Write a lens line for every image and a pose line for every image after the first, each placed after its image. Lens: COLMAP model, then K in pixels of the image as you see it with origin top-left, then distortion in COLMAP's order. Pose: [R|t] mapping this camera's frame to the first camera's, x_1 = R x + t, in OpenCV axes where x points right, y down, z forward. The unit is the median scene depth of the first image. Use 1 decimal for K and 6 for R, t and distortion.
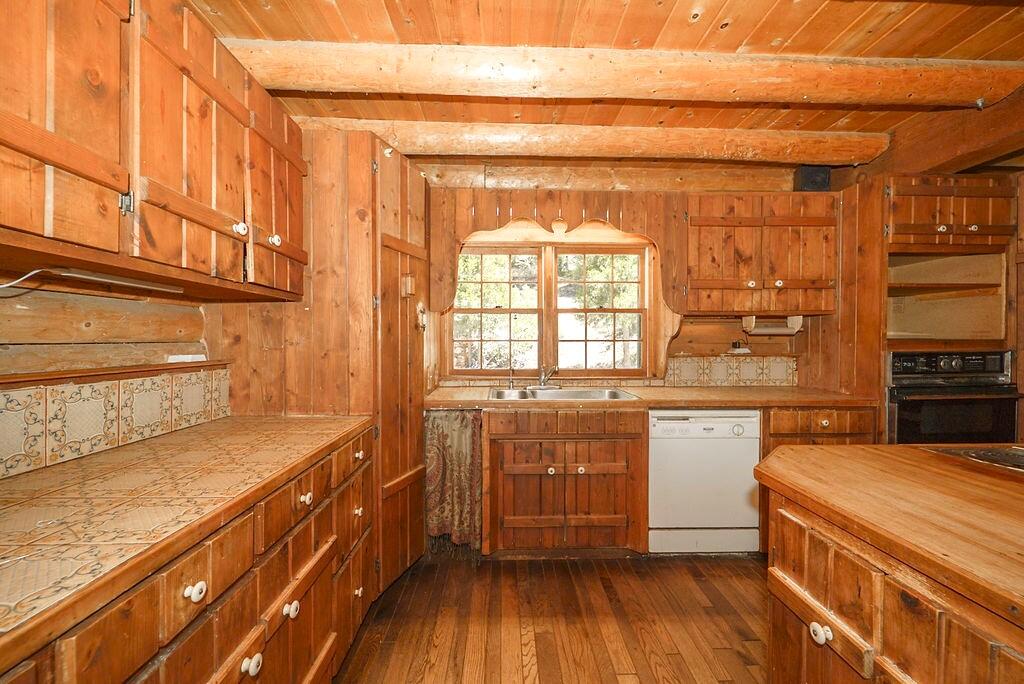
lens RADIAL K [[411.7, 0, 519.6], [0, 411.7, 345.0], [0, 0, 1]] dist [-0.000499, -0.001339]
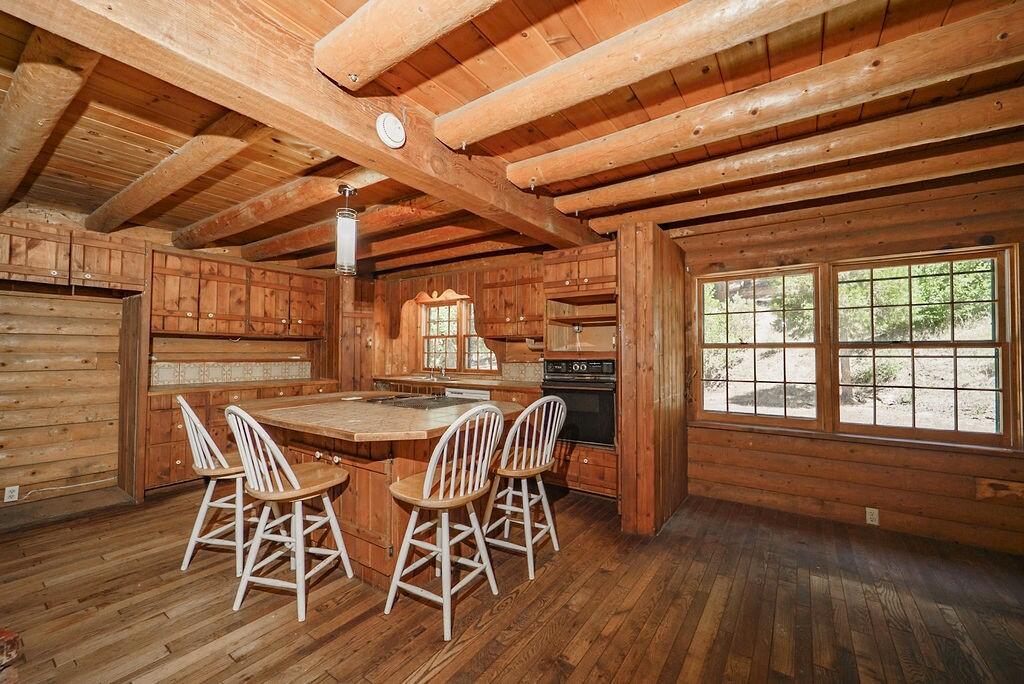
lens RADIAL K [[411.7, 0, 517.7], [0, 411.7, 341.9], [0, 0, 1]] dist [-0.000499, -0.001339]
pose [[0.809511, -0.015800, -0.586892, 1.964534], [-0.010546, 0.999085, -0.041444, 0.018175], [0.587010, 0.039739, 0.808604, -0.449823]]
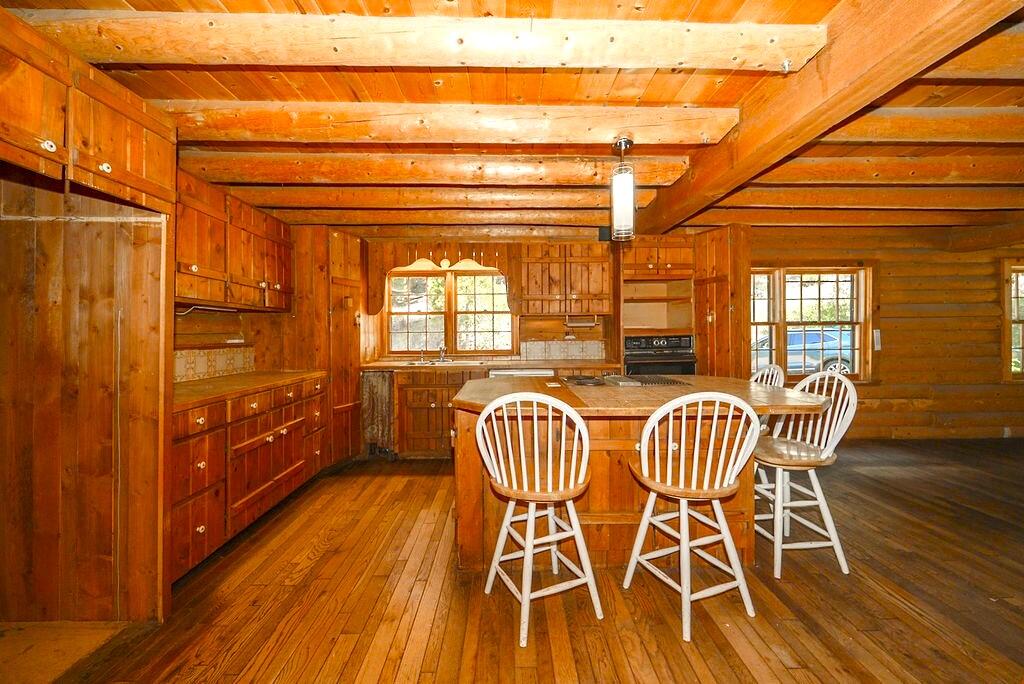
lens RADIAL K [[411.7, 0, 516.3], [0, 411.7, 333.7], [0, 0, 1]] dist [-0.000499, -0.001339]
pose [[0.999896, -0.009753, -0.010637, 0.503720], [0.009627, 0.999884, -0.011808, 0.025232], [0.010750, 0.011705, 0.999874, -0.847159]]
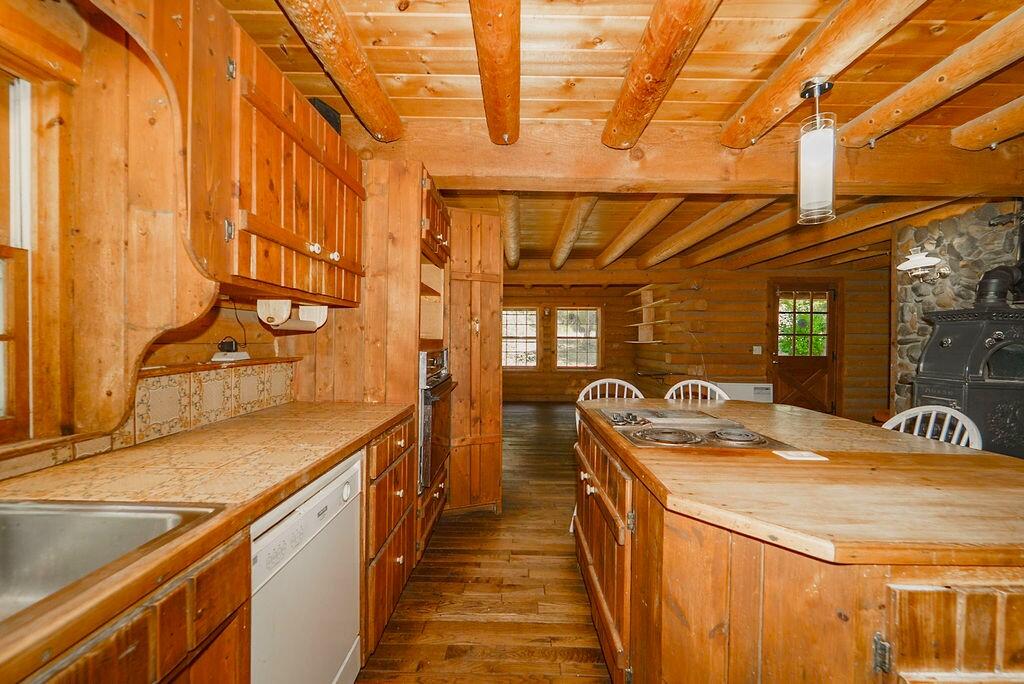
lens RADIAL K [[411.7, 0, 514.4], [0, 411.7, 346.0], [0, 0, 1]] dist [-0.000499, -0.001339]
pose [[0.046675, -0.012768, 0.998829, -0.049742], [0.000263, 0.999918, 0.012770, -0.011880], [-0.998910, -0.000334, 0.046674, 0.825864]]
